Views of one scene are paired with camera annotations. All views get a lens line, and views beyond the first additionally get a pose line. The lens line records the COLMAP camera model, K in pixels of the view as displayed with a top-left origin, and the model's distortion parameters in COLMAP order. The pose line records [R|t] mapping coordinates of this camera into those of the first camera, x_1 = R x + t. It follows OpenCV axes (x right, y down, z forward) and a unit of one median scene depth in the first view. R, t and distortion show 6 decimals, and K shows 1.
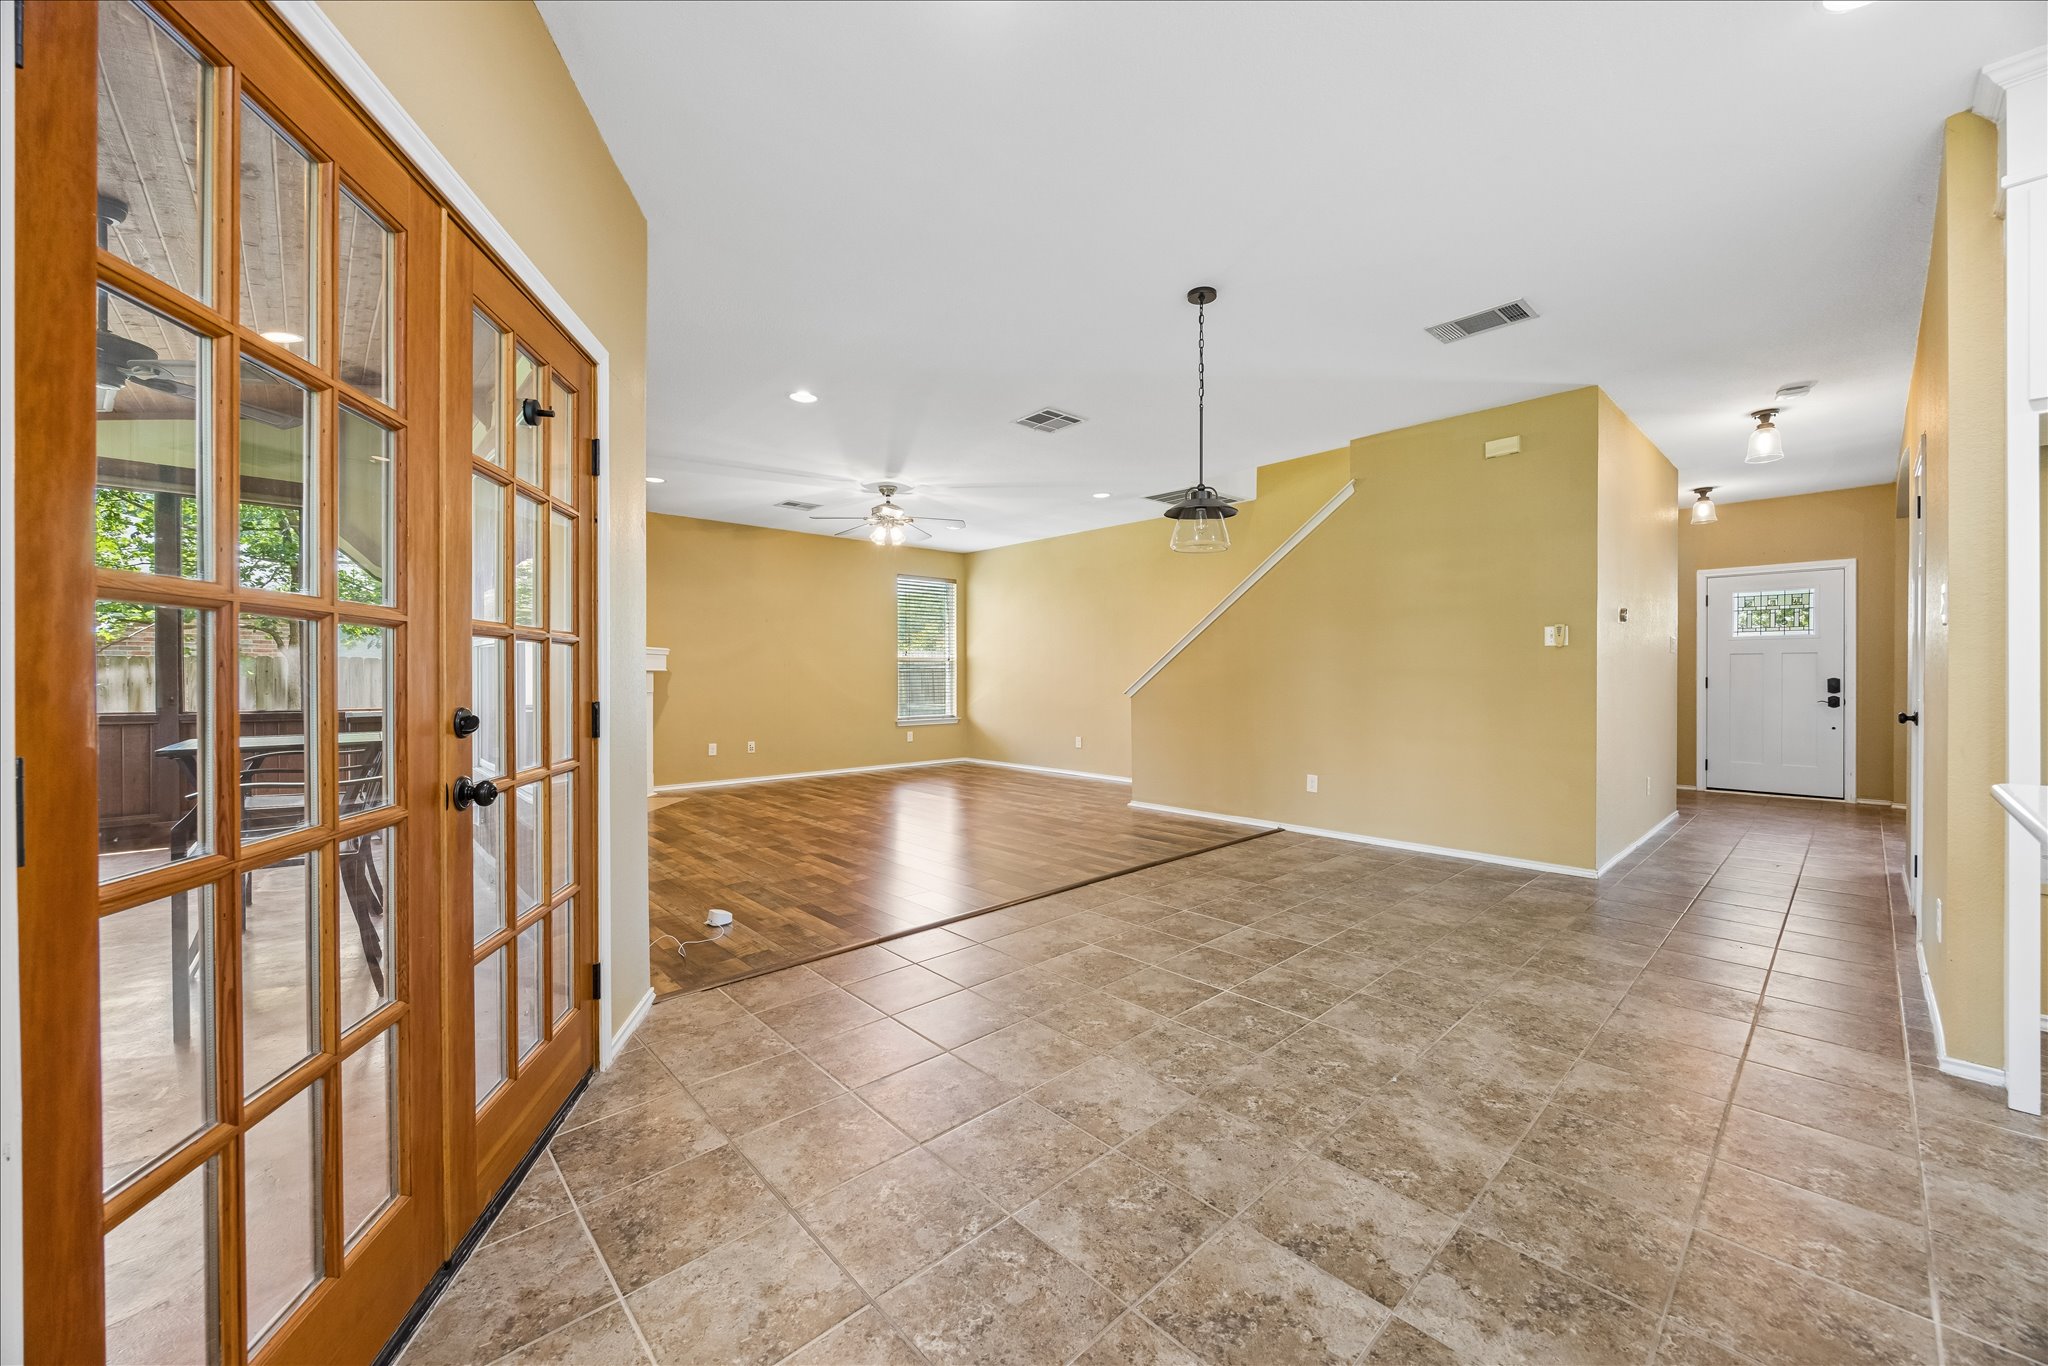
lens RADIAL K [[777.8, 0, 1022.3], [0, 777.8, 684.4], [0, 0, 1]] dist [-0.004729, 0.000353]
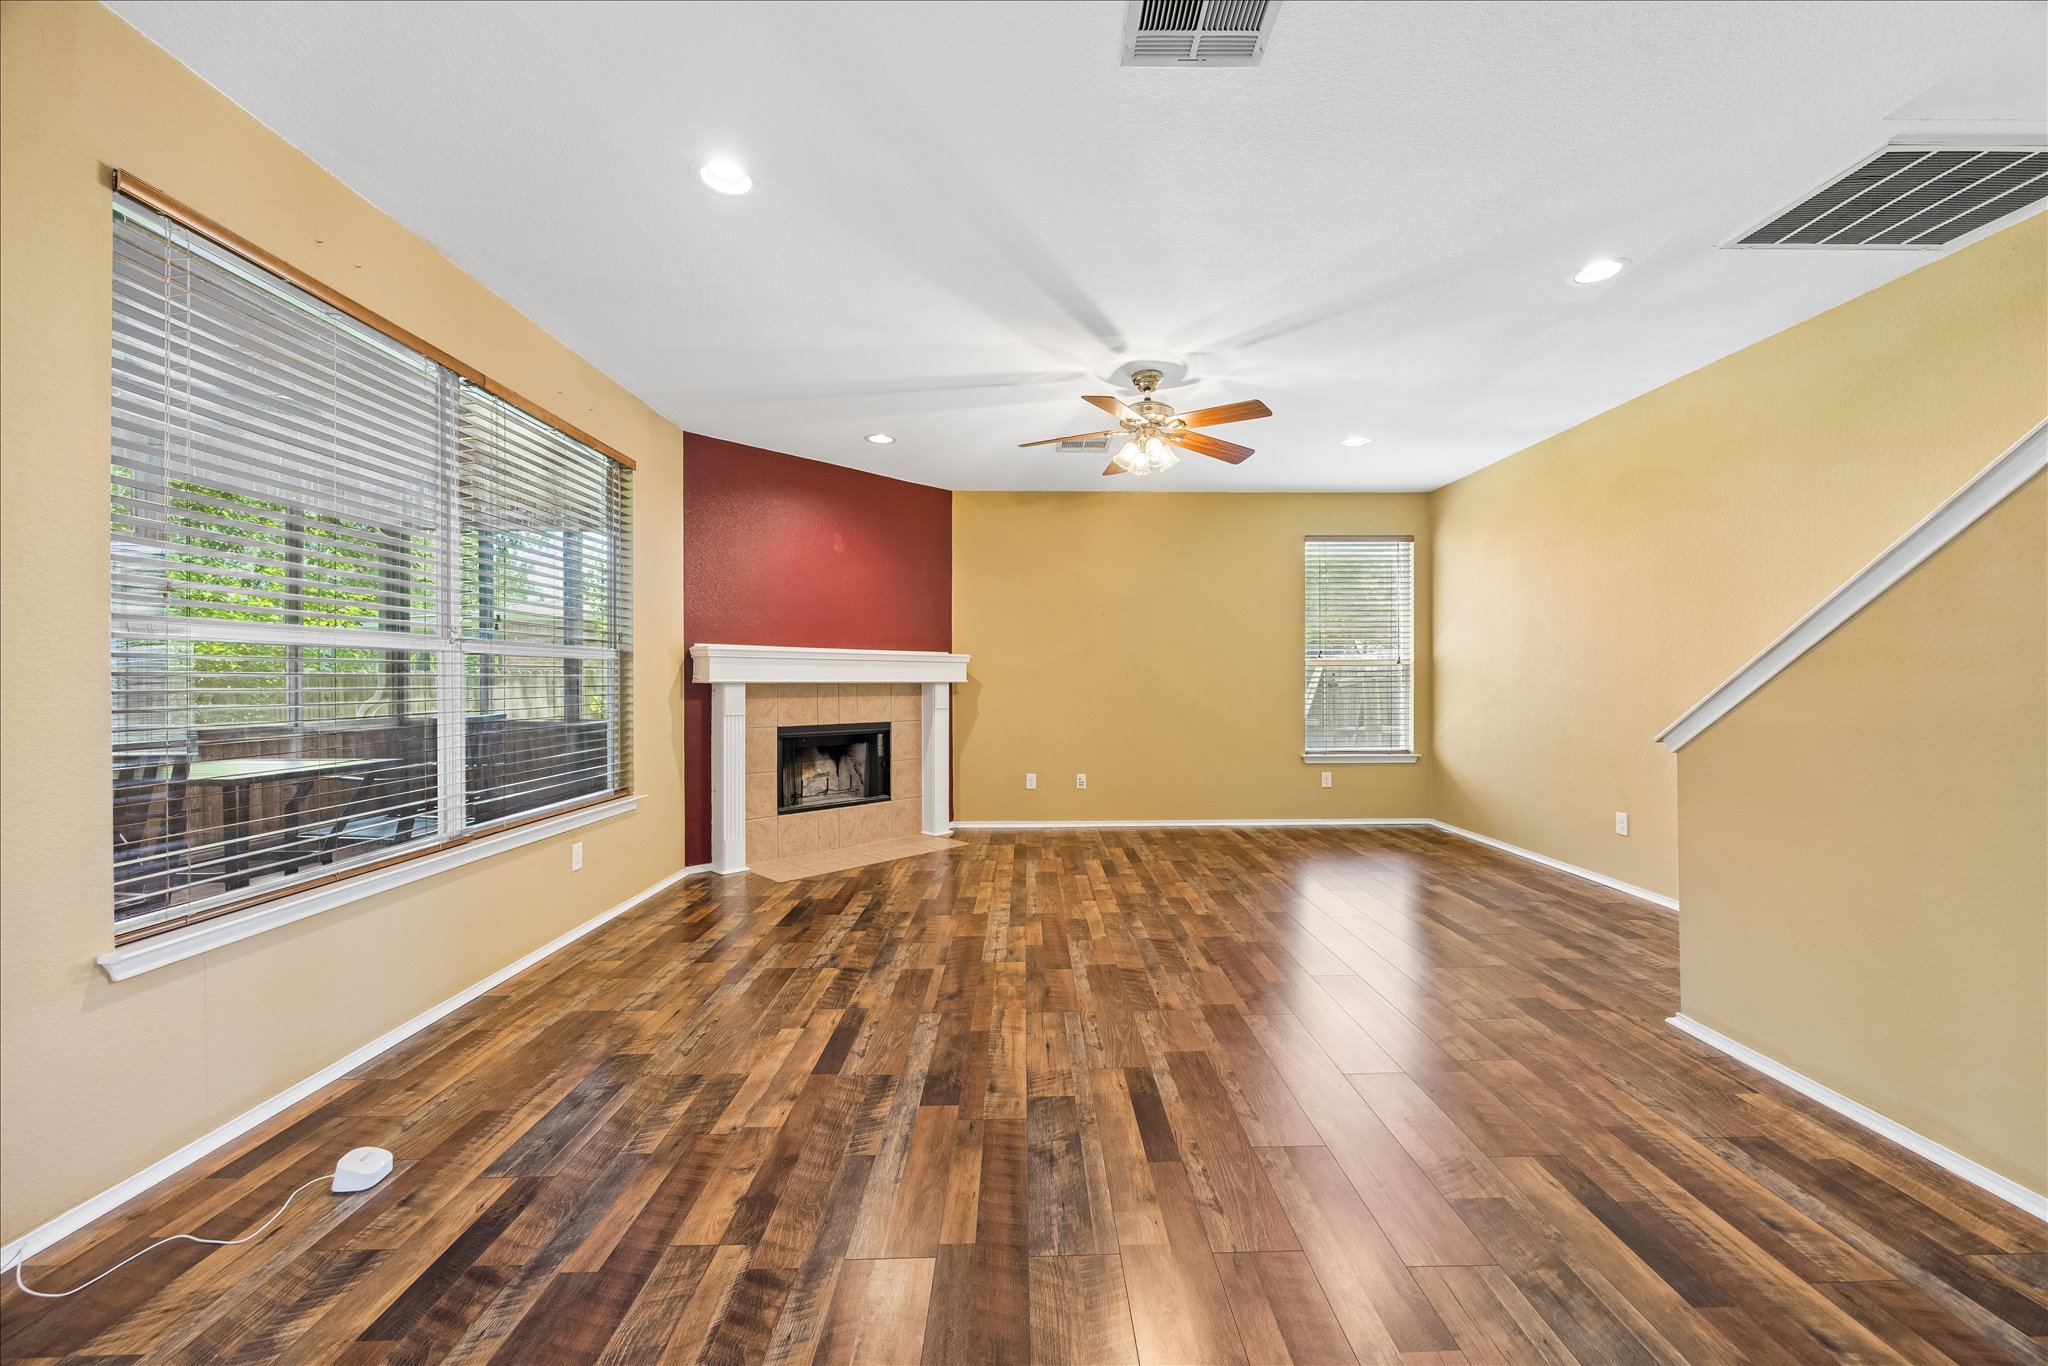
lens RADIAL K [[777.8, 0, 1030.5], [0, 777.8, 683.8], [0, 0, 1]] dist [-0.004729, 0.000353]
pose [[0.747519, 0.004745, -0.664224, 0.191288], [-0.010633, 0.999932, -0.004822, -0.017276], [0.664156, 0.010667, 0.747518, 0.614651]]
